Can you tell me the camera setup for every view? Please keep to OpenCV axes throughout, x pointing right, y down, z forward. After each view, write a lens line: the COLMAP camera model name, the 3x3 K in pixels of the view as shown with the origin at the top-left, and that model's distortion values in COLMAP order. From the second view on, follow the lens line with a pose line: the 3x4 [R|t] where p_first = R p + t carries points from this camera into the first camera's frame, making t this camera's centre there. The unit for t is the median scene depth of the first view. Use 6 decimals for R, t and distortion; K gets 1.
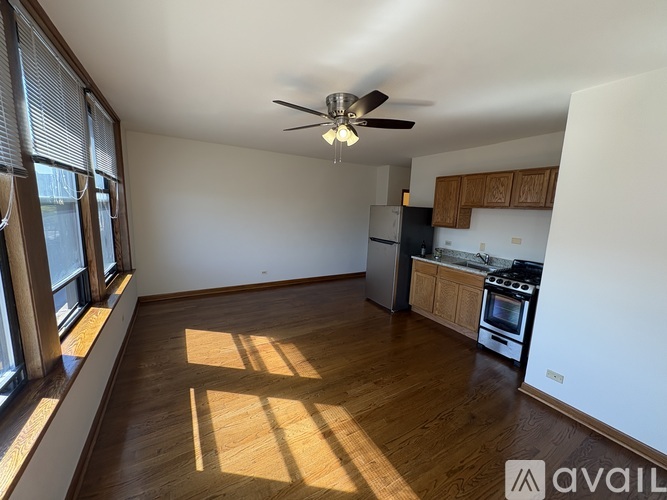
lens RADIAL K [[266.9, 0, 333.2], [0, 266.9, 249.2], [0, 0, 1]] dist [0.000571, 0.000125]
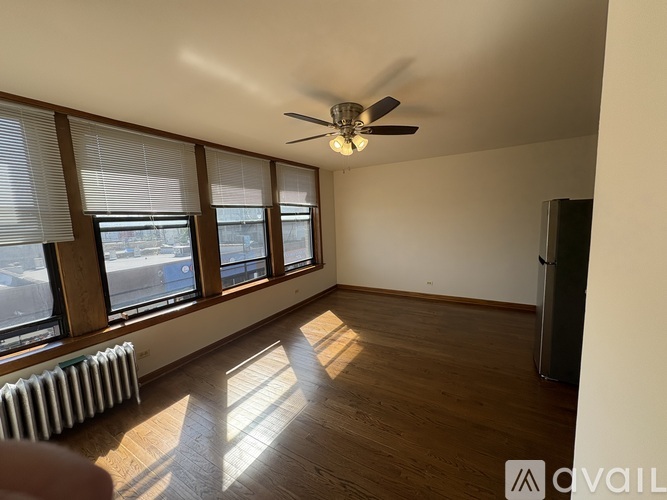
lens RADIAL K [[266.9, 0, 333.2], [0, 266.9, 249.2], [0, 0, 1]] dist [0.000571, 0.000125]
pose [[0.473452, 0.048288, -0.879495, 0.675873], [-0.078271, 0.996853, 0.012596, -0.031769], [0.877335, 0.062876, 0.475742, 0.370570]]
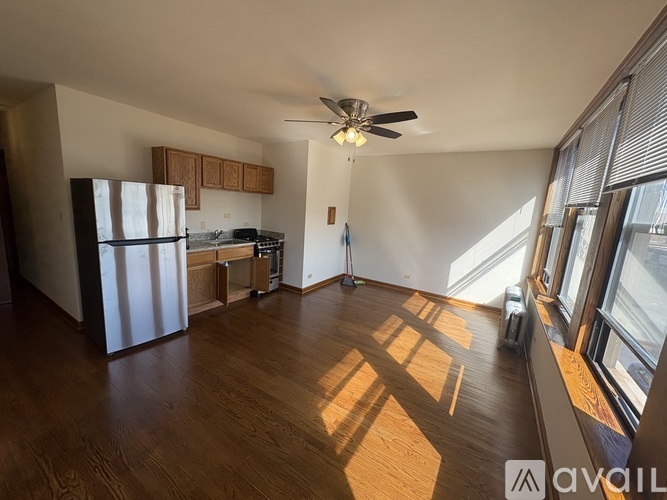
lens RADIAL K [[266.9, 0, 333.2], [0, 266.9, 249.2], [0, 0, 1]] dist [0.000571, 0.000125]
pose [[-0.456436, -0.221670, 0.861701, -0.733998], [0.052076, 0.960153, 0.274581, -0.215912], [-0.888231, 0.170203, -0.426704, 1.202137]]
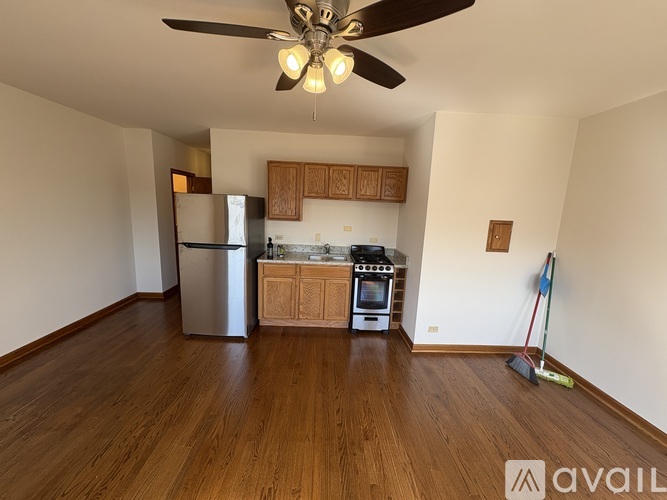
lens RADIAL K [[266.9, 0, 333.2], [0, 266.9, 249.2], [0, 0, 1]] dist [0.000571, 0.000125]
pose [[0.479685, -0.165973, 0.861600, -0.348203], [0.113701, 0.985426, 0.126525, -0.102035], [-0.870043, 0.037273, 0.491565, 0.540014]]
